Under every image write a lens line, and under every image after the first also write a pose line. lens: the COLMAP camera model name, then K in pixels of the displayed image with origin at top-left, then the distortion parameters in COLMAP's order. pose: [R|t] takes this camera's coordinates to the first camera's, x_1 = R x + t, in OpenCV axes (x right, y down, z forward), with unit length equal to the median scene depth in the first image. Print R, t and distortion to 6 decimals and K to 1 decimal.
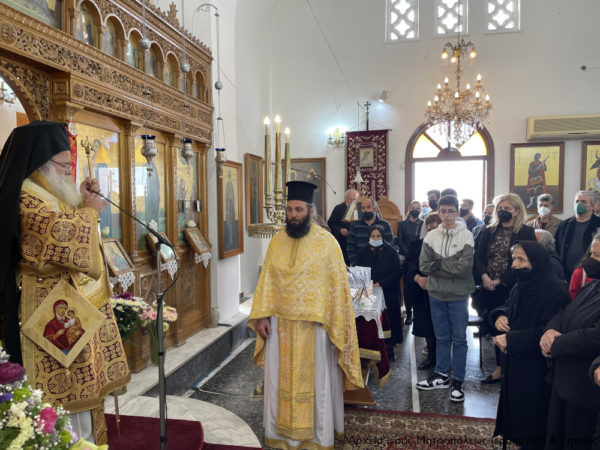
lens RADIAL K [[455.6, 0, 308.0], [0, 455.6, 227.1], [0, 0, 1]] dist [0.078978, -0.103386]
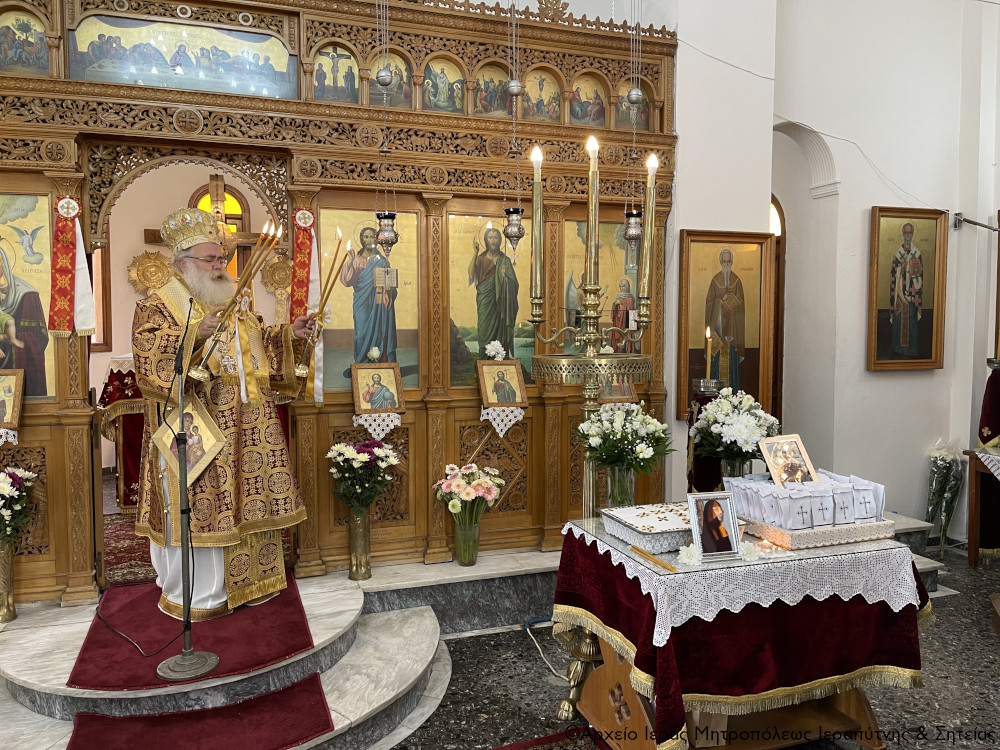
lens RADIAL K [[752.9, 0, 501.9], [0, 752.9, 367.2], [0, 0, 1]] dist [0.077265, -0.104416]
pose [[0.501141, 0.053549, -0.863707, 0.587659], [-0.048702, 0.998247, 0.033632, -0.015226], [0.863994, 0.025210, 0.502870, 0.488336]]
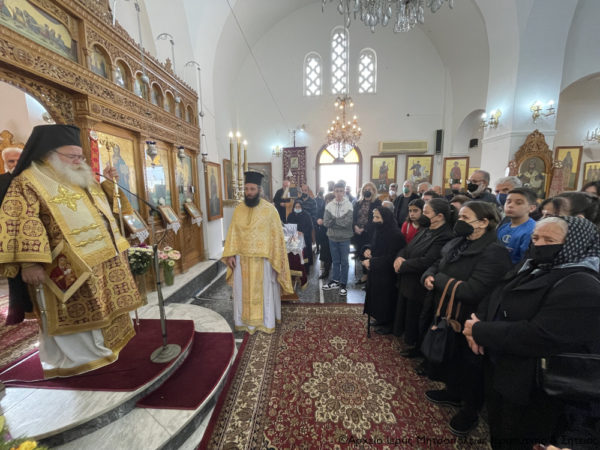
lens RADIAL K [[240.9, 0, 298.2], [0, 240.9, 224.1], [0, 0, 1]] dist [-0.000160, -0.000605]
pose [[0.990713, -0.024519, 0.133738, 0.021448], [0.012899, 0.996119, 0.087067, 0.009161], [-0.135353, -0.084534, 0.987185, 0.096093]]
